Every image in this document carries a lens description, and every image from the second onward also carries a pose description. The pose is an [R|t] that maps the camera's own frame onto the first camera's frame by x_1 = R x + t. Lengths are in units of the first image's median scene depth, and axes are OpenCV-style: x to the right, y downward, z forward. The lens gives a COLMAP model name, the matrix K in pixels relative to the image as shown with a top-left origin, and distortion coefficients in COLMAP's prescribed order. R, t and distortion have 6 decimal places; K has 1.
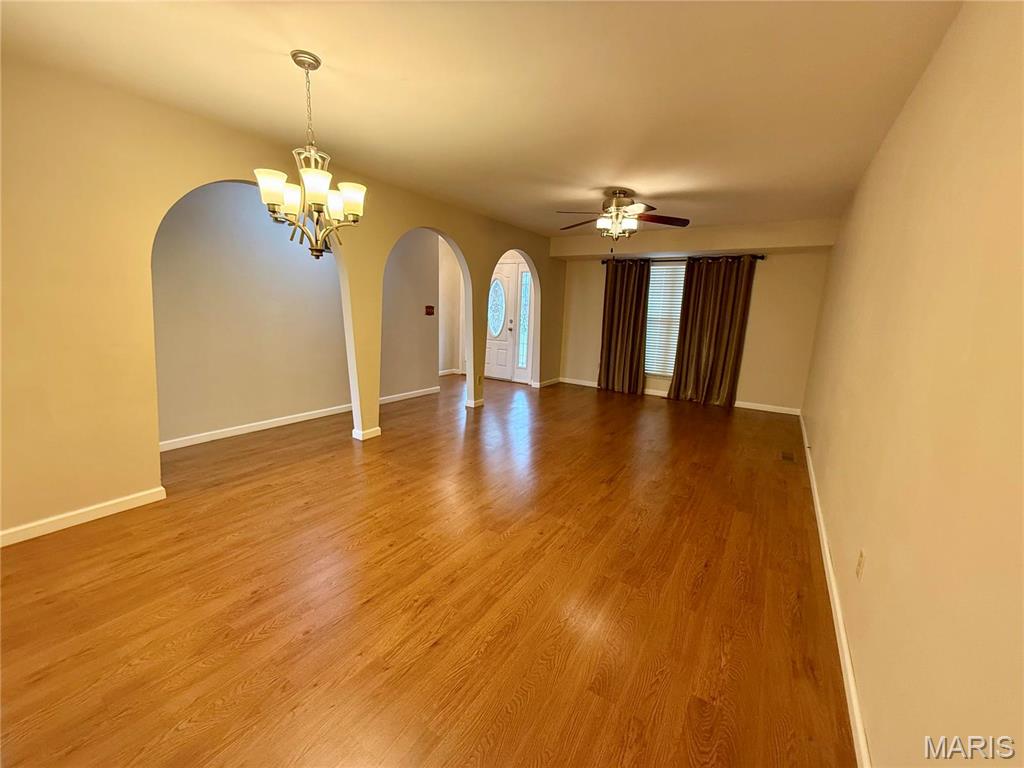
lens RADIAL K [[410.1, 0, 513.6], [0, 410.1, 385.5], [0, 0, 1]] dist [-0.002220, -0.000400]
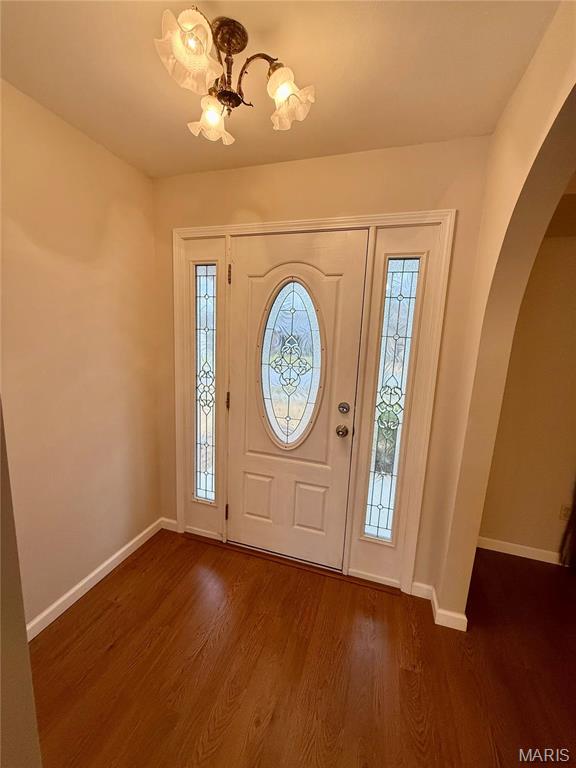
lens RADIAL K [[307.6, 0, 279.6], [0, 307.6, 372.7], [0, 0, 1]] dist [-0.002220, -0.000400]
pose [[0.969945, -0.040252, 0.239971, -0.137853], [0.046022, 0.998769, -0.018488, -0.219186], [-0.238931, 0.028976, 0.970604, 0.922897]]
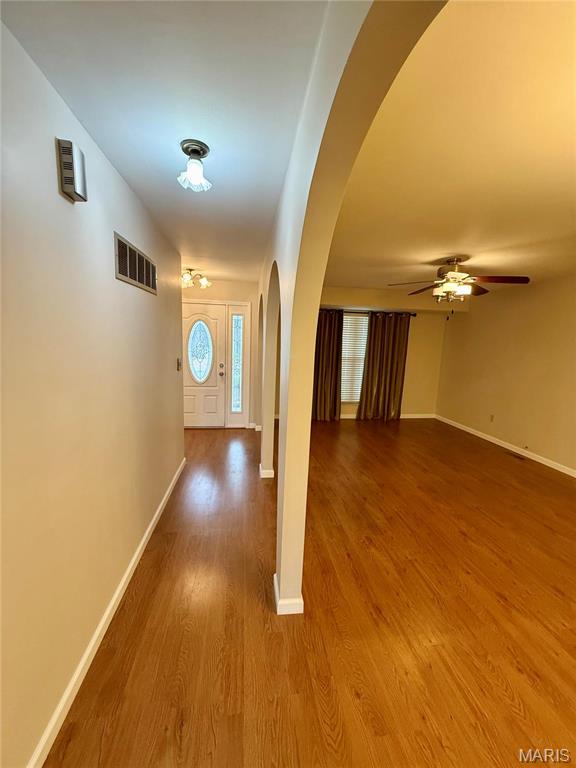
lens RADIAL K [[307.6, 0, 291.1], [0, 307.6, 382.9], [0, 0, 1]] dist [-0.002220, -0.000400]
pose [[0.755584, -0.101385, 0.647159, -0.415976], [0.116774, 0.992972, 0.019223, -0.134472], [-0.644560, 0.061047, 0.762113, 0.430668]]
